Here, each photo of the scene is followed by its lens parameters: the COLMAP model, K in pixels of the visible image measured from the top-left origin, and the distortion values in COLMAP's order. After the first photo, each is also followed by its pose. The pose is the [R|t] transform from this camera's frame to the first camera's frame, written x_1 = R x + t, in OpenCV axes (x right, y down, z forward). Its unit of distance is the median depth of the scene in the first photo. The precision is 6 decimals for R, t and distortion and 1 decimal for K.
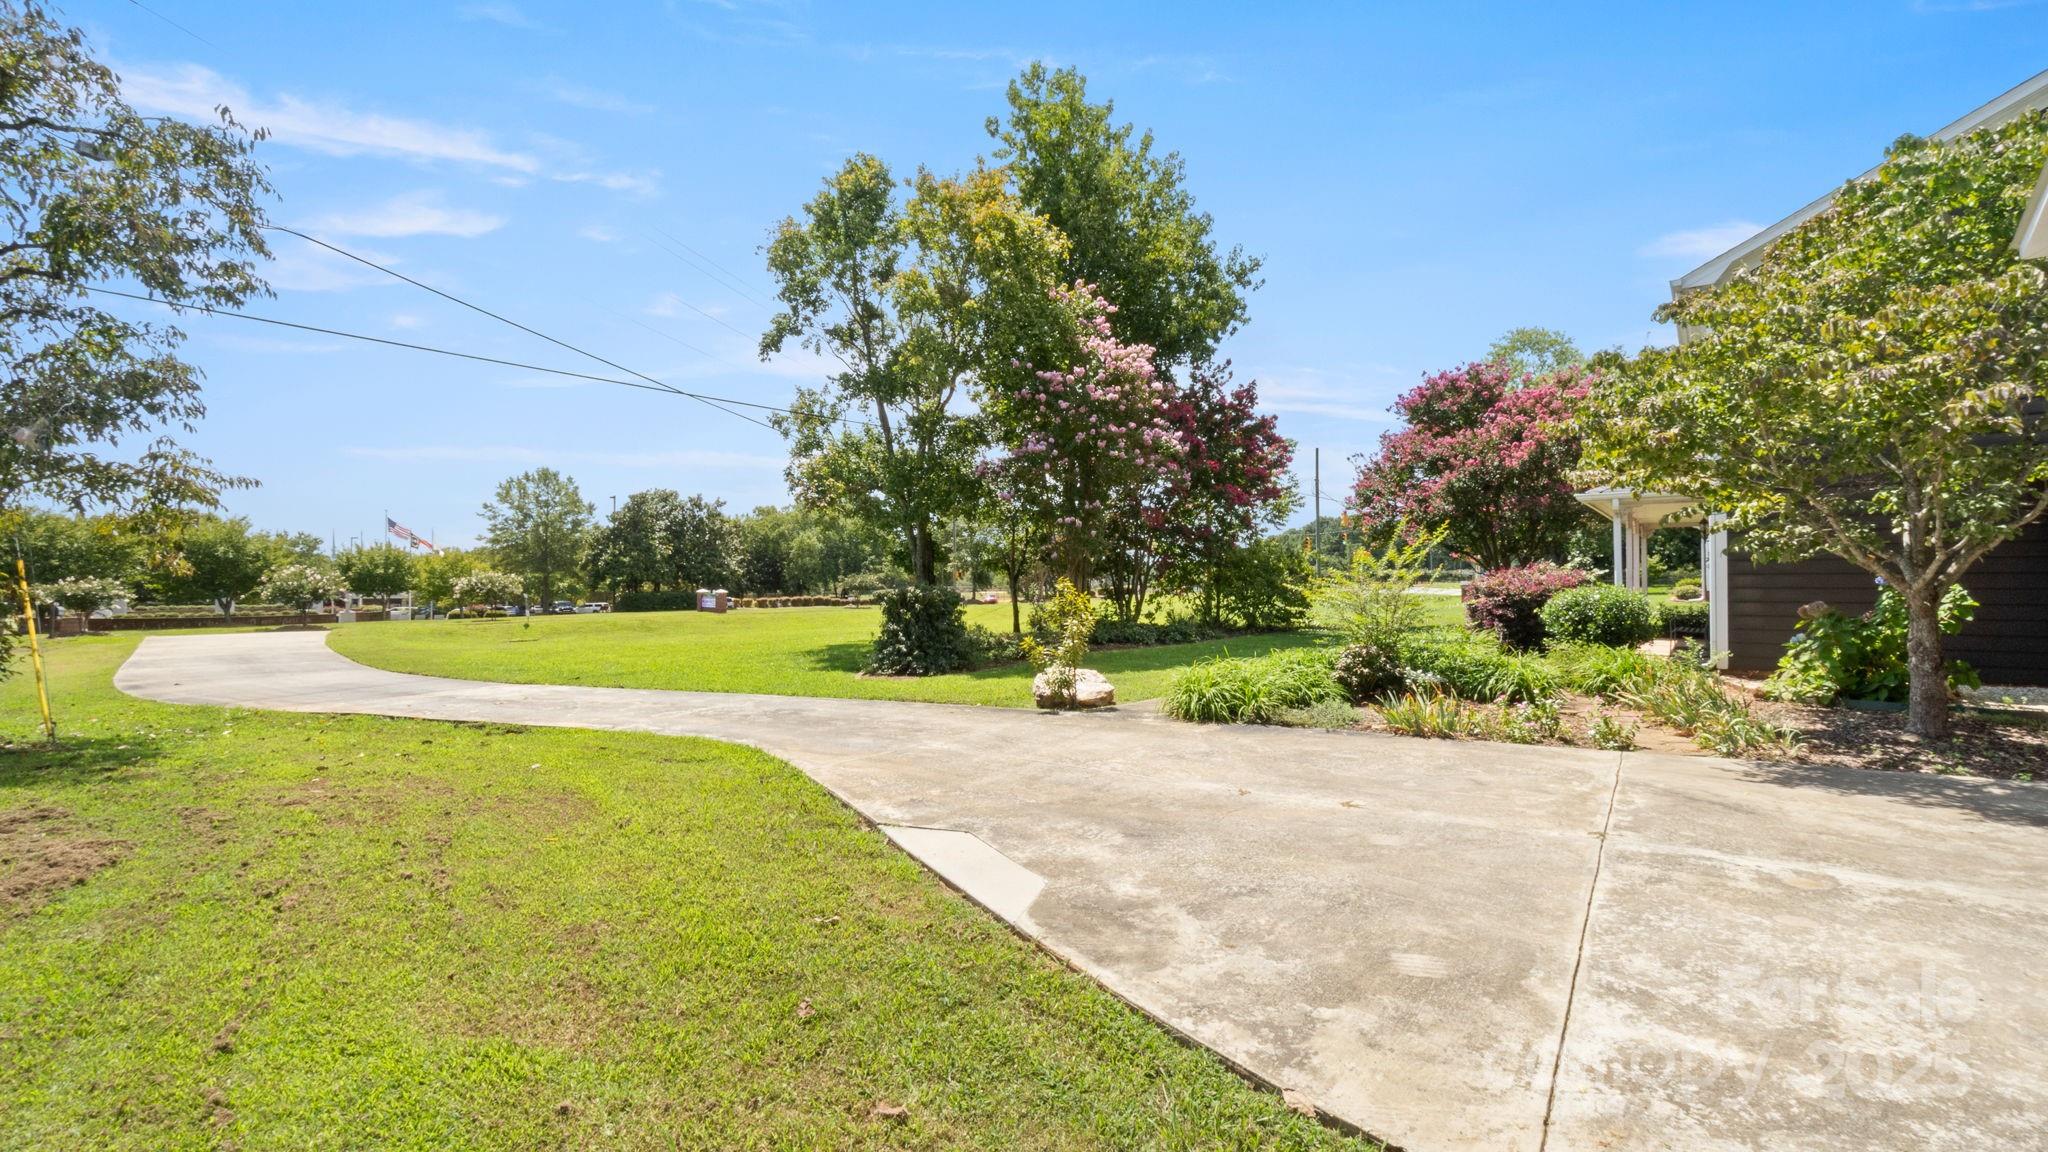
lens RADIAL K [[899.1, 0, 1015.0], [0, 899.1, 546.7], [0, 0, 1]] dist [-0.003893, -0.000506]
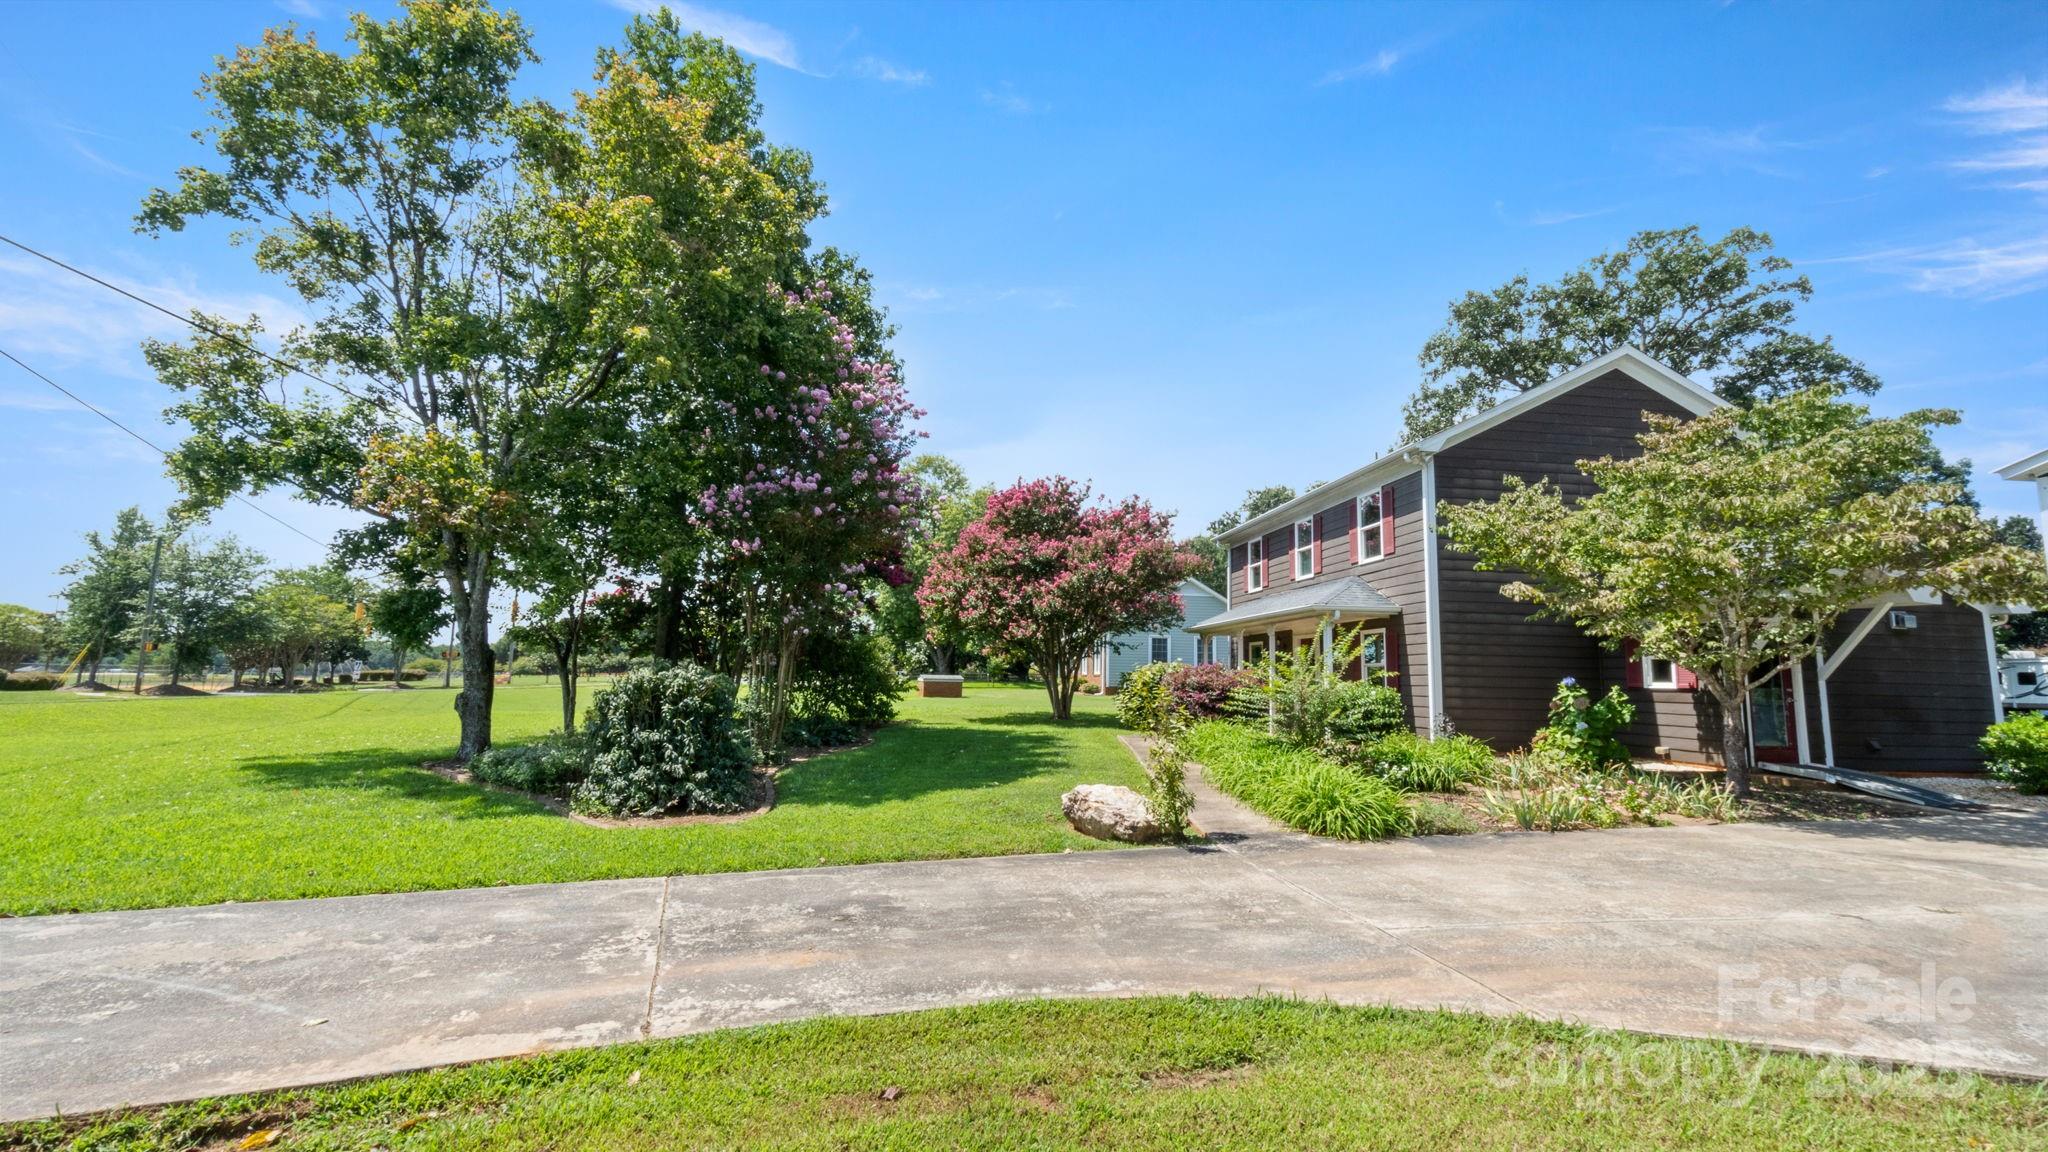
lens RADIAL K [[899.1, 0, 1015.0], [0, 899.1, 546.7], [0, 0, 1]] dist [-0.003893, -0.000506]
pose [[0.733497, 0.128170, 0.667499, -0.266082], [-0.058773, 0.990341, -0.125577, 0.019753], [-0.677147, 0.052879, 0.733945, 0.279401]]
